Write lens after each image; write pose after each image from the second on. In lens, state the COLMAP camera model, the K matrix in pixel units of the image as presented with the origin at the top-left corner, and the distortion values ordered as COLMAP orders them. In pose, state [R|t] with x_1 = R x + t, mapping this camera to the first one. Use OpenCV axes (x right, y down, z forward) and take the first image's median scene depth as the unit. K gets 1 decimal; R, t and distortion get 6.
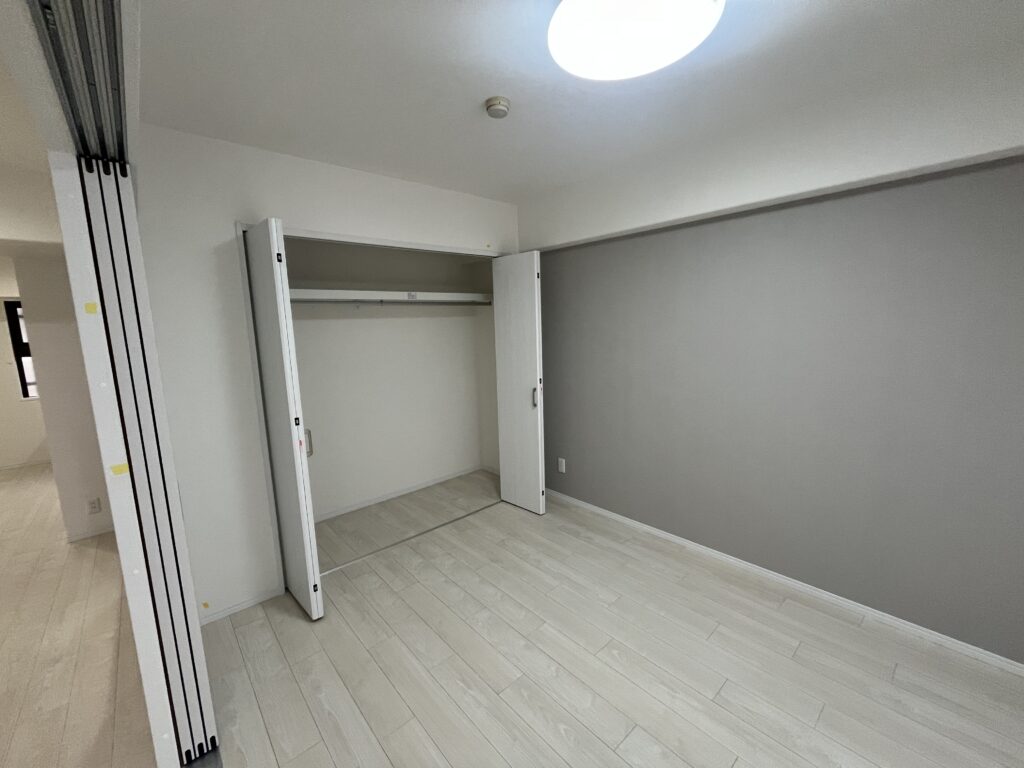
lens RADIAL K [[418.6, 0, 512.0], [0, 418.6, 384.0], [0, 0, 1]] dist [-0.002679, -0.000826]
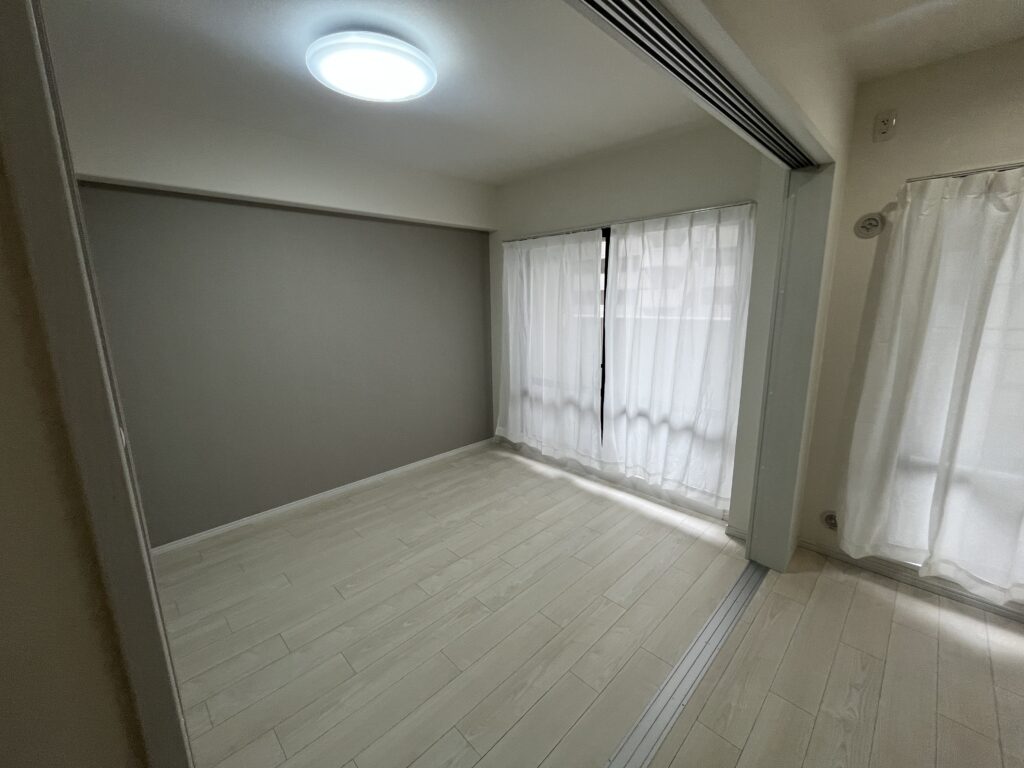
lens RADIAL K [[418.6, 0, 512.0], [0, 418.6, 384.0], [0, 0, 1]] dist [-0.002679, -0.000826]
pose [[-0.052910, -0.172362, 0.983612, -0.858532], [0.165961, 0.969775, 0.178865, -0.022130], [-0.984712, 0.172705, -0.022705, 0.530463]]
